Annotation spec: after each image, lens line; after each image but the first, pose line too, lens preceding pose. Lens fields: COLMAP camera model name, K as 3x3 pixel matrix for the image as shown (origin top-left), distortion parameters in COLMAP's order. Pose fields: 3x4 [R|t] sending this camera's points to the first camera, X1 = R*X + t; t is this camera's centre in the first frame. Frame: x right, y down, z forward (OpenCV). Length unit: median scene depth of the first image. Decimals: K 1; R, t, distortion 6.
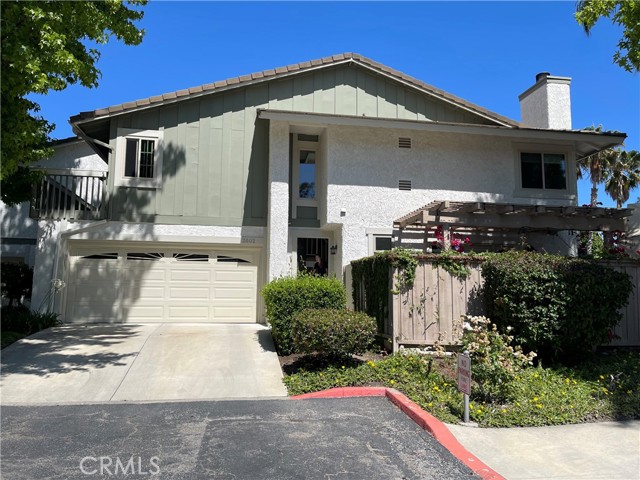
lens RADIAL K [[484.7, 0, 319.8], [0, 484.7, 242.2], [0, 0, 1]] dist [0.065745, -0.079101]
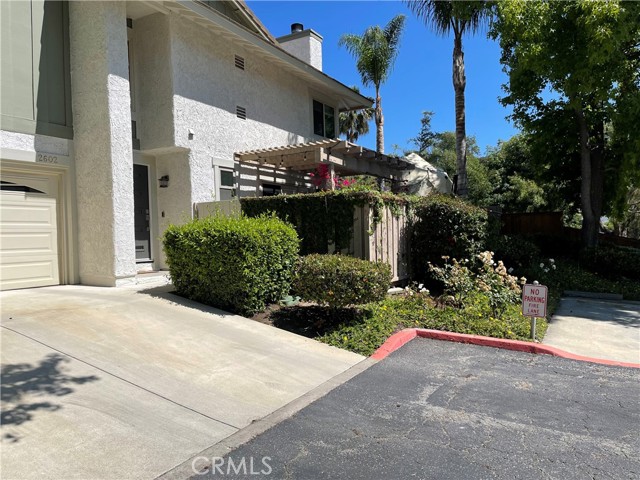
lens RADIAL K [[484.7, 0, 321.0], [0, 484.7, 240.6], [0, 0, 1]] dist [0.065745, -0.079101]
pose [[0.632611, -0.033769, 0.773733, -0.485442], [-0.059057, 0.994037, 0.091669, 0.027072], [-0.772214, -0.103686, 0.626845, 0.356847]]
